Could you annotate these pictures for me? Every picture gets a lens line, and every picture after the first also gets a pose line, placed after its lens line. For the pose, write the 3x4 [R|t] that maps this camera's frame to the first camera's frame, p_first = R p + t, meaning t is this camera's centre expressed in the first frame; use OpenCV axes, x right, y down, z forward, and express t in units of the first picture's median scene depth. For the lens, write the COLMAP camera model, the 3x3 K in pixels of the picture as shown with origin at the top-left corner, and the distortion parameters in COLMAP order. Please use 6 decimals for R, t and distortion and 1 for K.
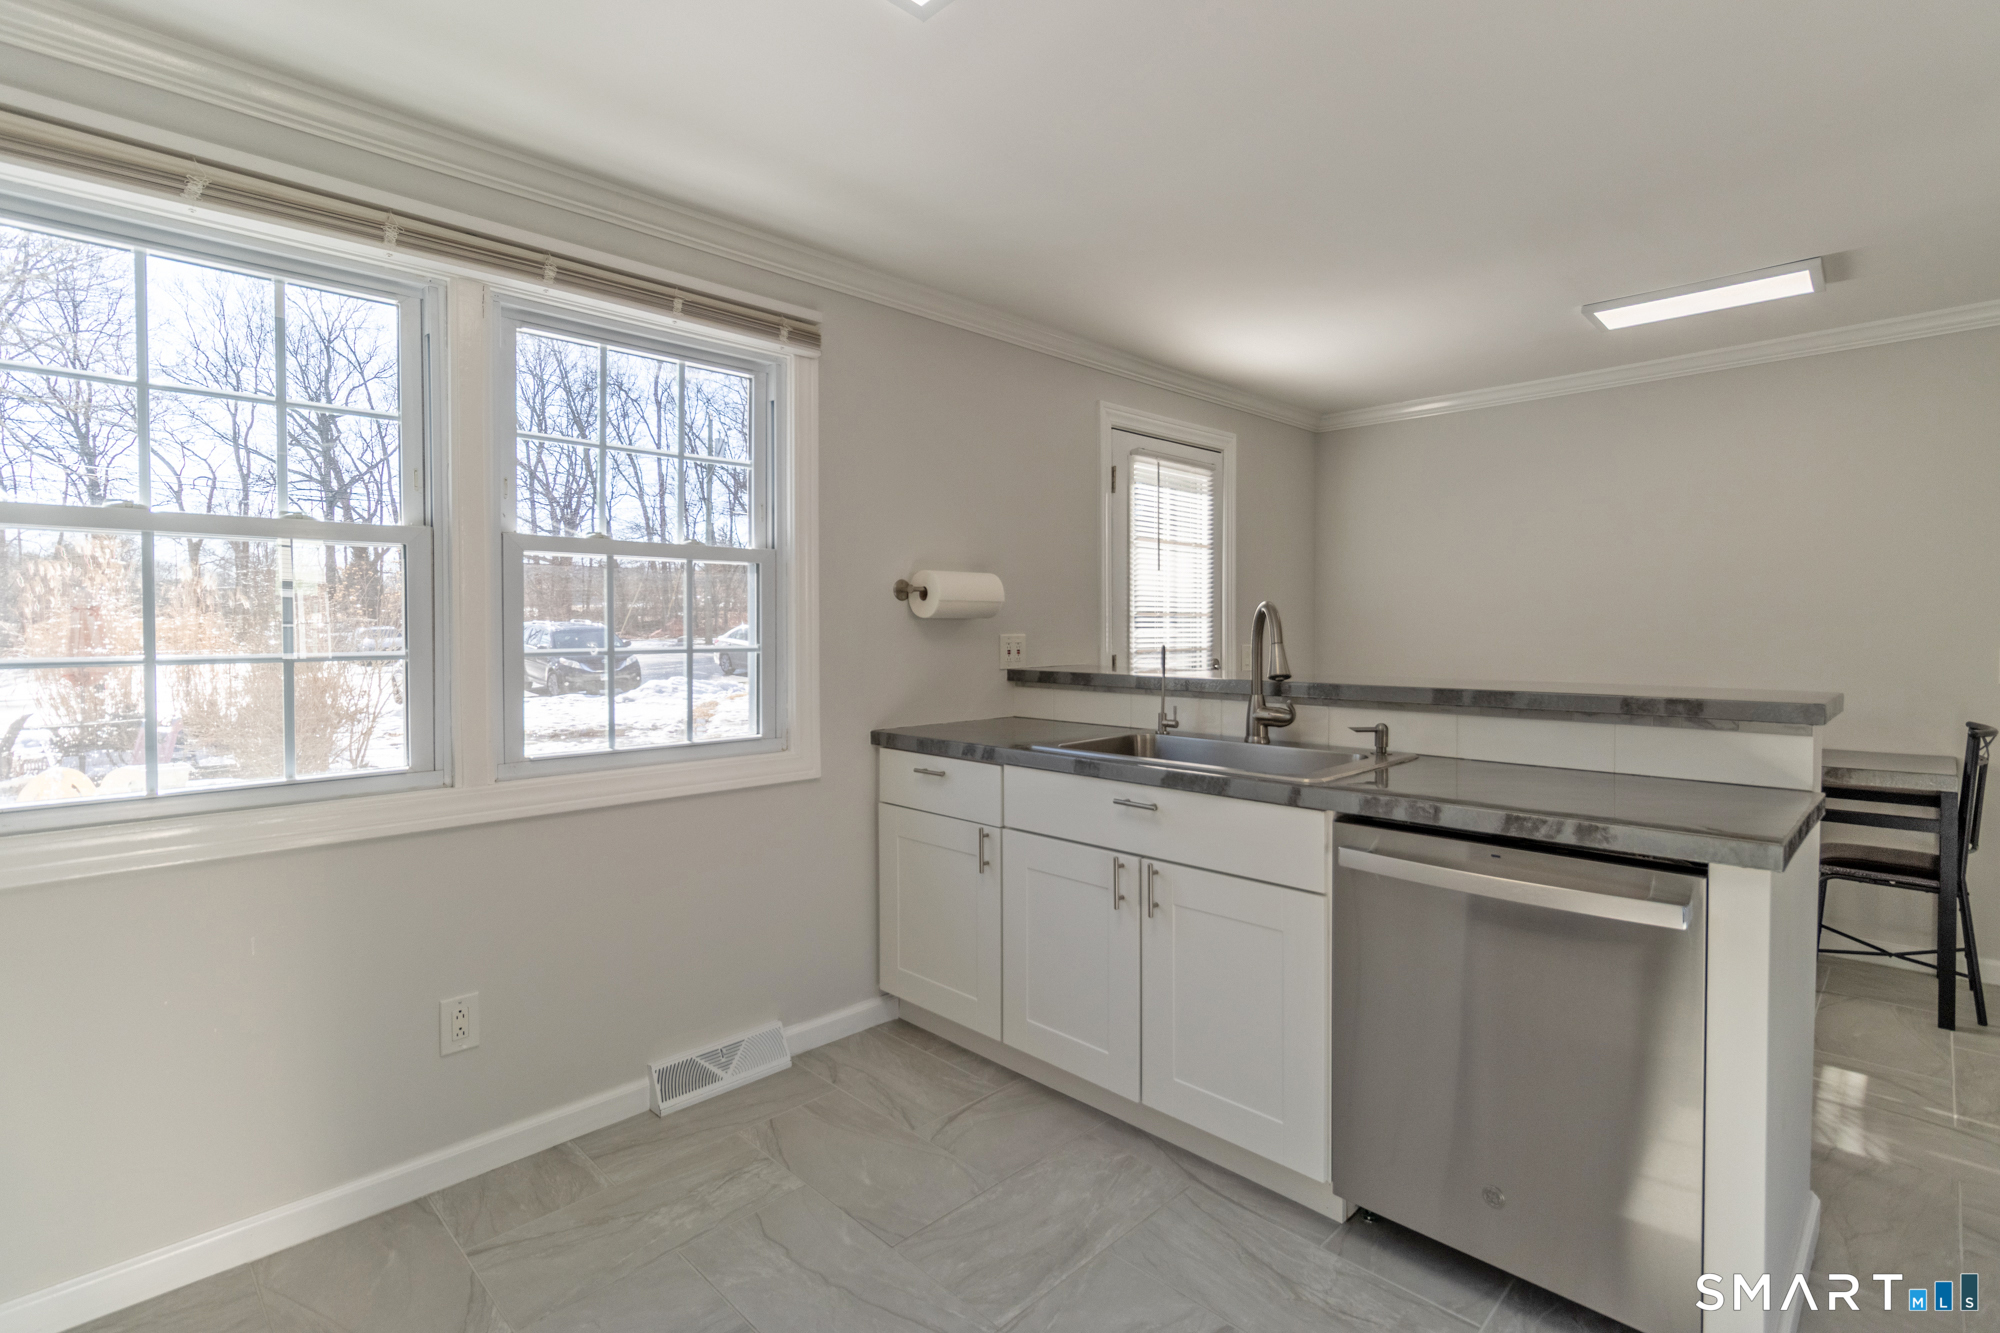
lens RADIAL K [[940.1, 0, 1011.5], [0, 940.1, 643.0], [0, 0, 1]] dist [-0.003143, 0.001049]
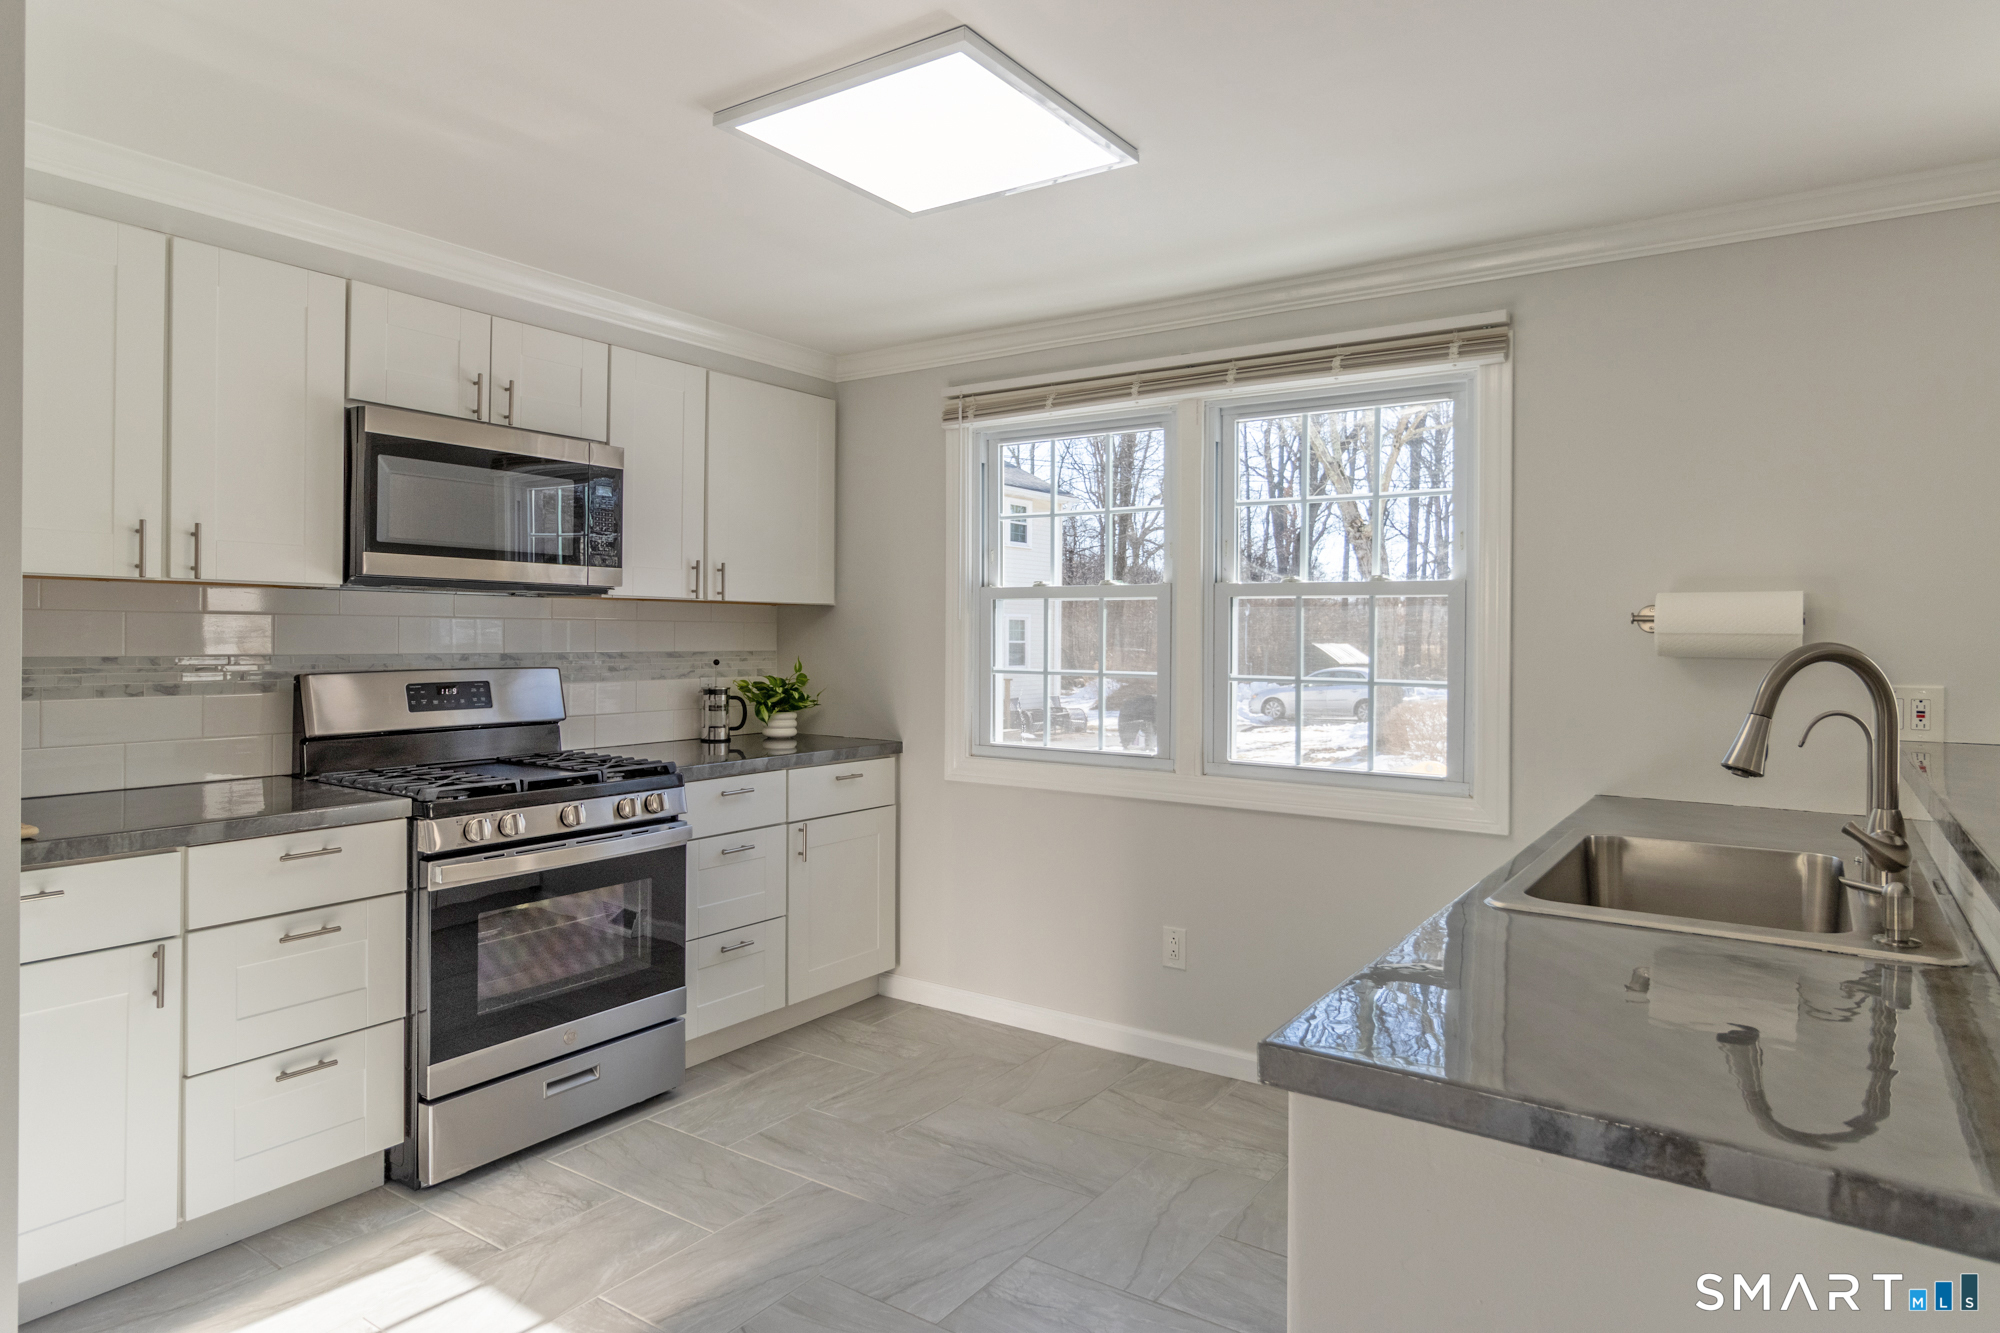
lens RADIAL K [[1186.8, 0, 994.3], [0, 1186.8, 639.5], [0, 0, 1]] dist [0.007958, 0.000471]
pose [[0.168451, 0.009521, -0.985664, 0.869846], [-0.029155, 0.999564, 0.004672, -0.033372], [0.985279, 0.027950, 0.168655, 0.362257]]
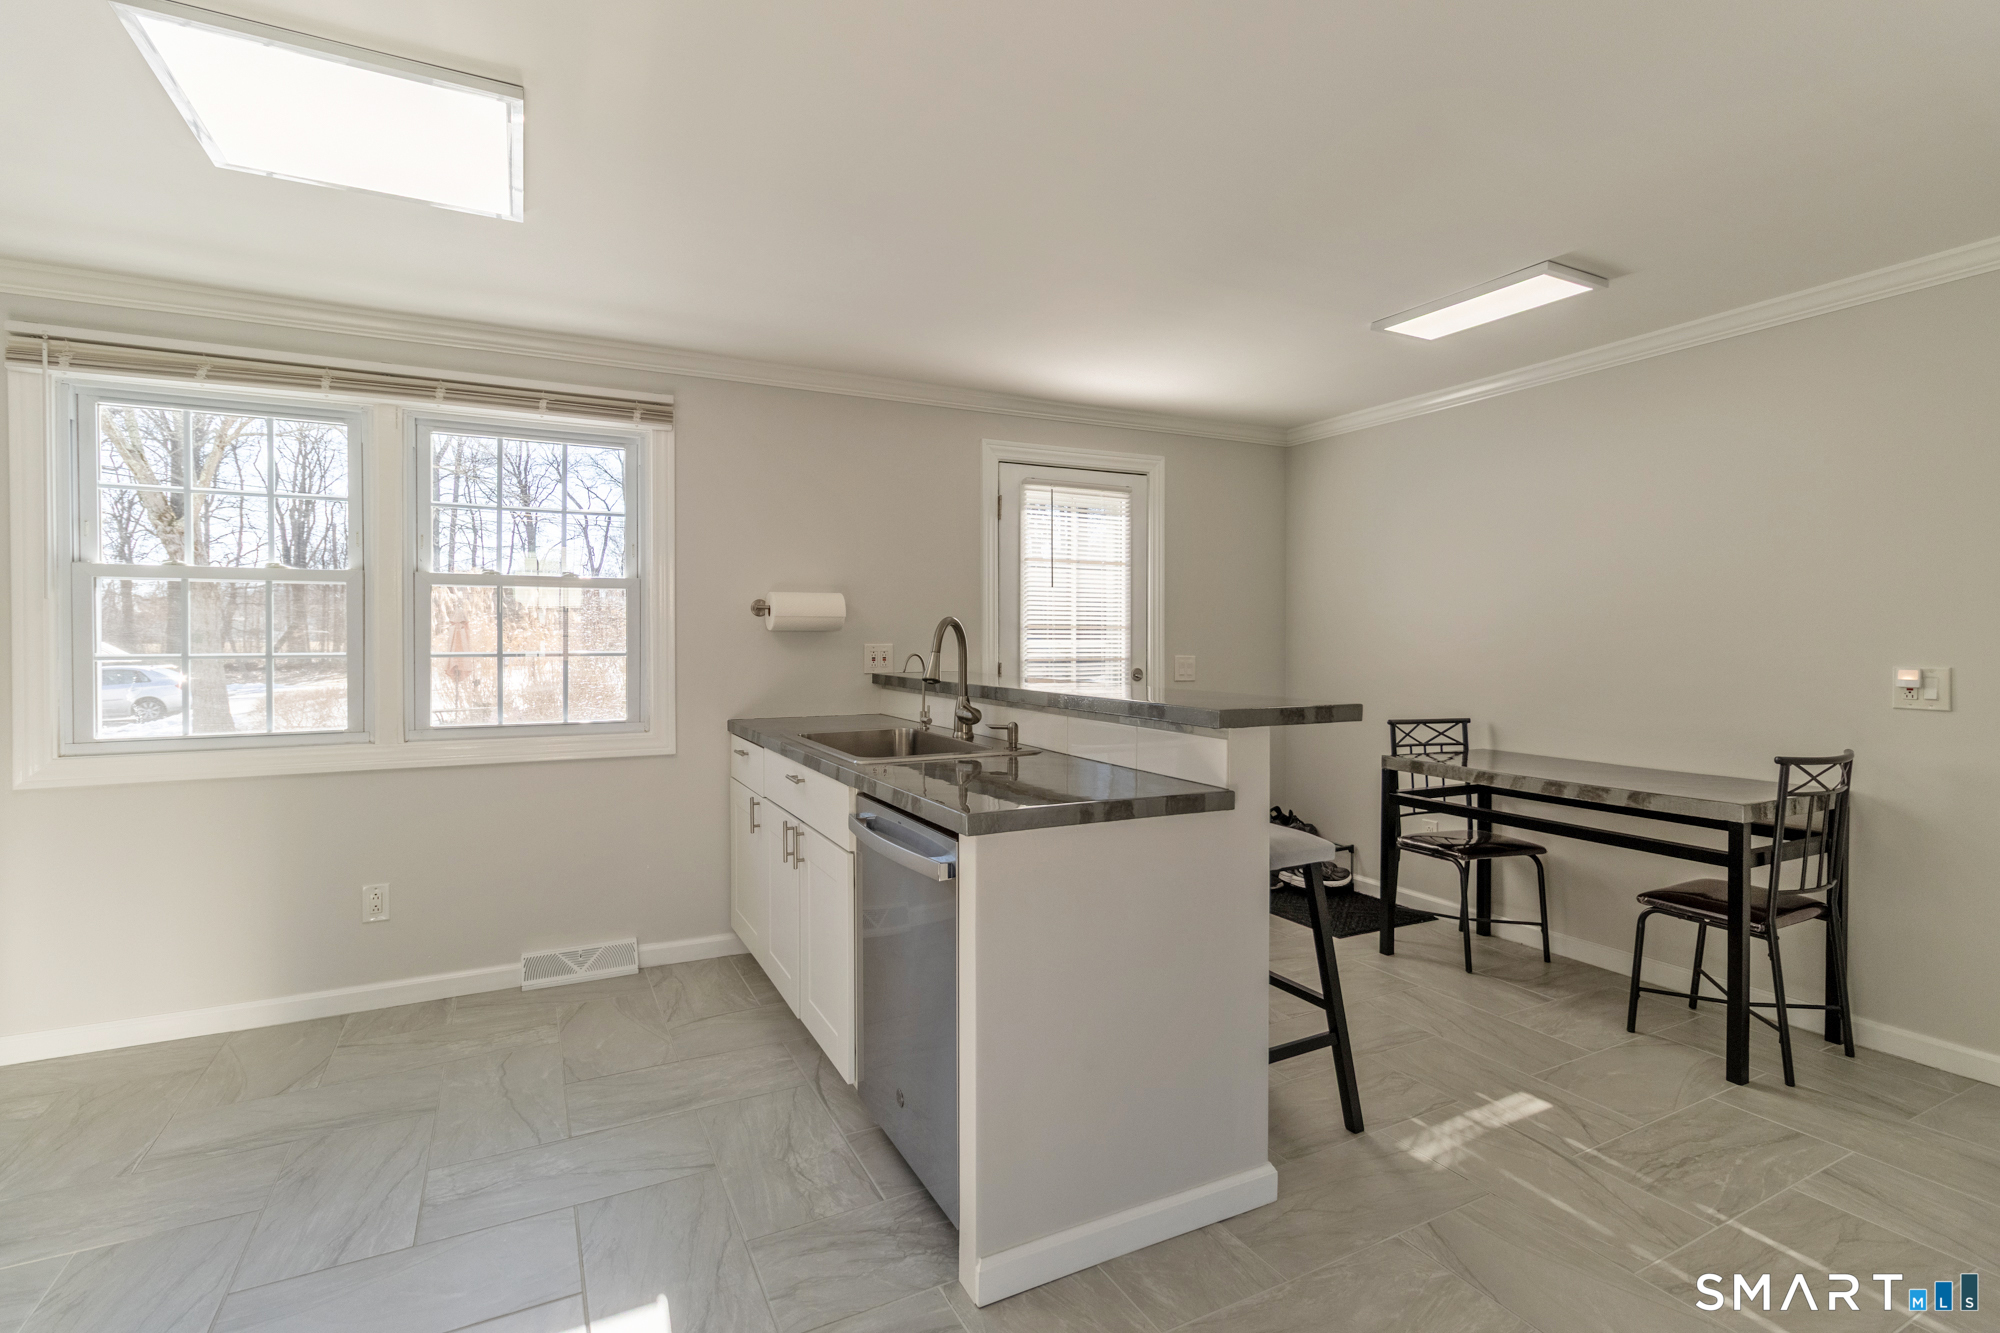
lens RADIAL K [[940.1, 0, 1015.2], [0, 940.1, 642.0], [0, 0, 1]] dist [-0.003143, 0.001049]
pose [[0.952453, 0.004438, -0.304653, 0.681685], [-0.008718, 0.999881, -0.012692, 0.002038], [0.304560, 0.014745, 0.952379, -0.094318]]
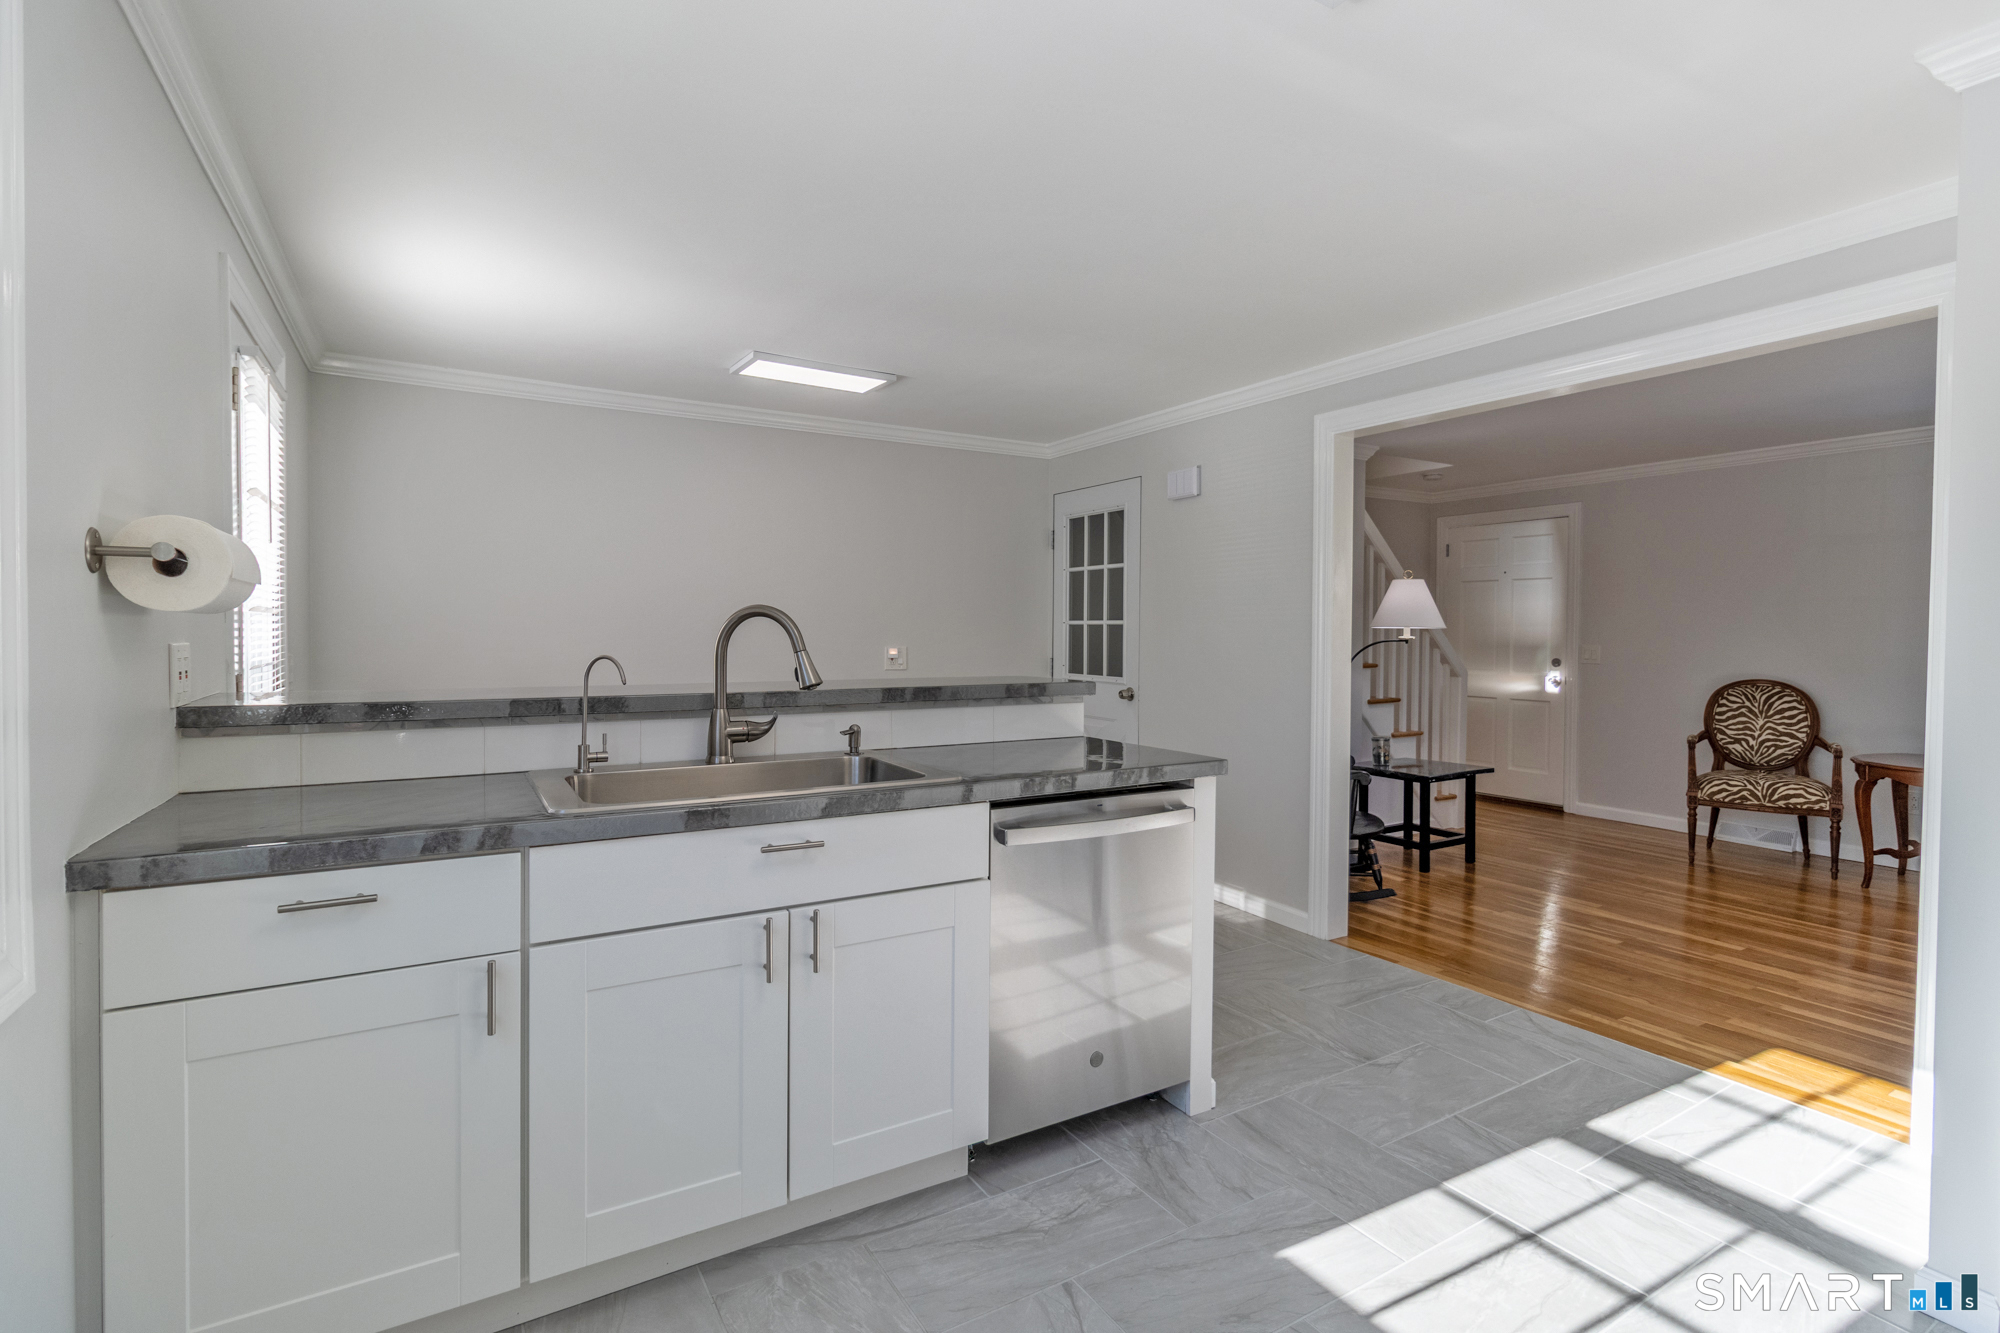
lens RADIAL K [[940.1, 0, 1013.0], [0, 940.1, 652.5], [0, 0, 1]] dist [-0.003143, 0.001049]
pose [[0.243647, -0.018545, 0.969687, -0.532608], [0.010763, 0.999807, 0.016417, -0.009669], [-0.969804, 0.006436, 0.243800, 0.518274]]
